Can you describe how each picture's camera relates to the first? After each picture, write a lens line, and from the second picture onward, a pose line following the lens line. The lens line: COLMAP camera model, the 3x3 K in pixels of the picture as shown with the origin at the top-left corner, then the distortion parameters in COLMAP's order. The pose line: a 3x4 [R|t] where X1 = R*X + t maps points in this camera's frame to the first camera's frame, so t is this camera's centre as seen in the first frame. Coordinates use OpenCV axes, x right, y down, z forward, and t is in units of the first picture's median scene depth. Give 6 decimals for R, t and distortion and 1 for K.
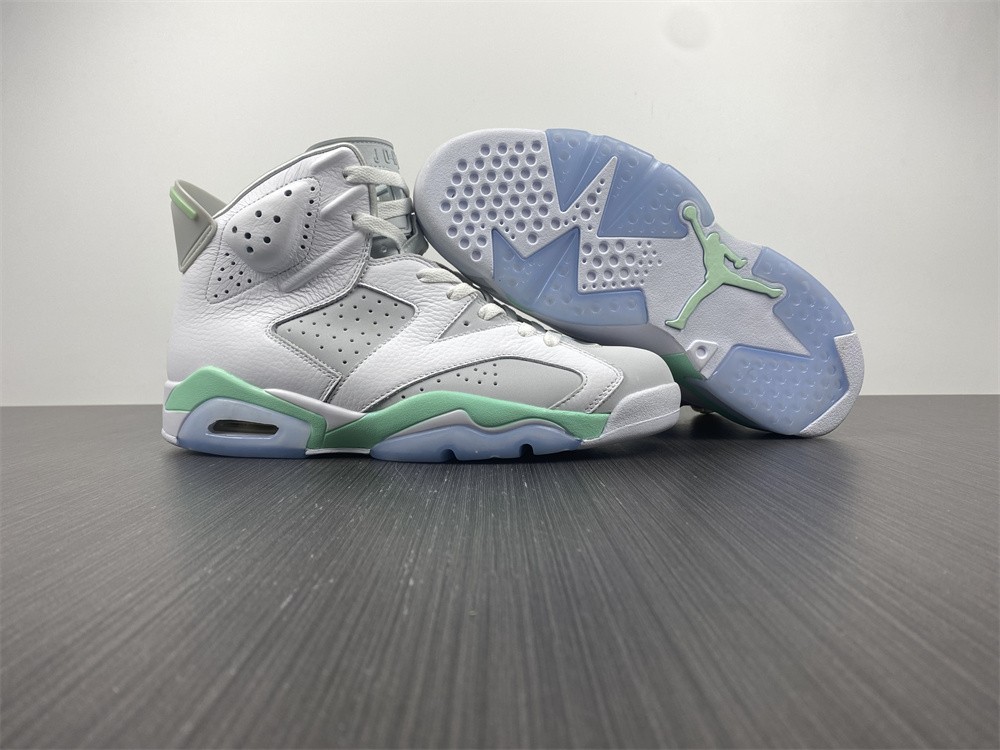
lens RADIAL K [[745.8, 0, 500.8], [0, 745.8, 377.8], [0, 0, 1]] dist [0.000710, -0.005053]
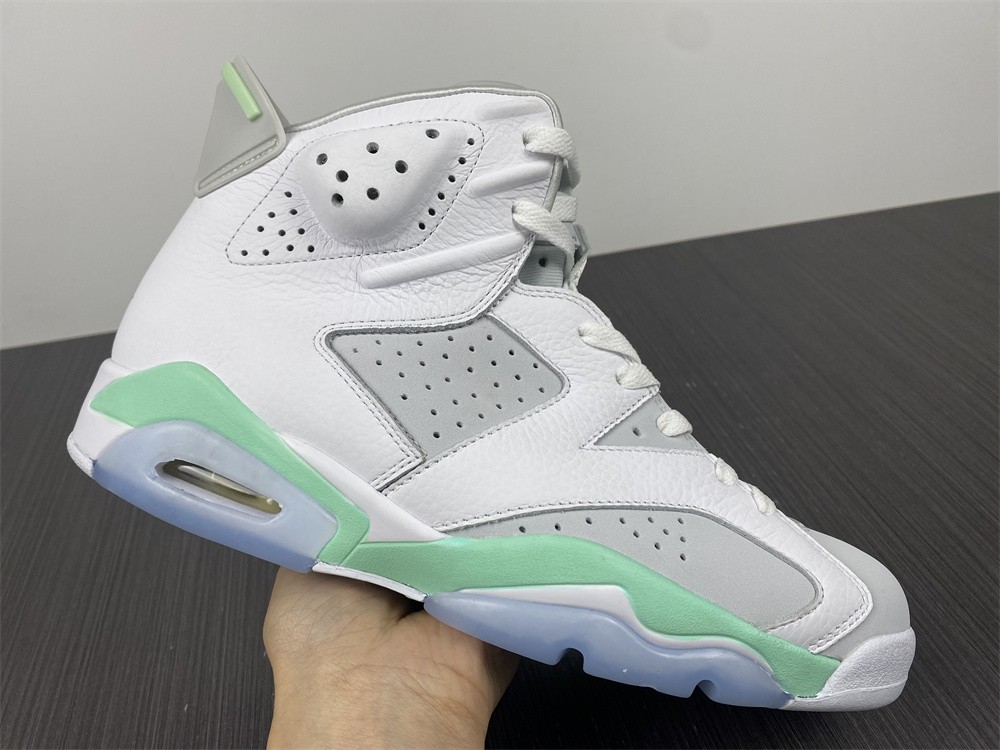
lens RADIAL K [[745.8, 0, 496.7], [0, 745.8, 366.7], [0, 0, 1]] dist [0.000710, -0.005053]
pose [[0.943462, 0.319709, 0.087557, -0.241422], [-0.309362, 0.944105, -0.113847, -0.020864], [-0.119061, 0.080323, 0.989633, 0.441397]]
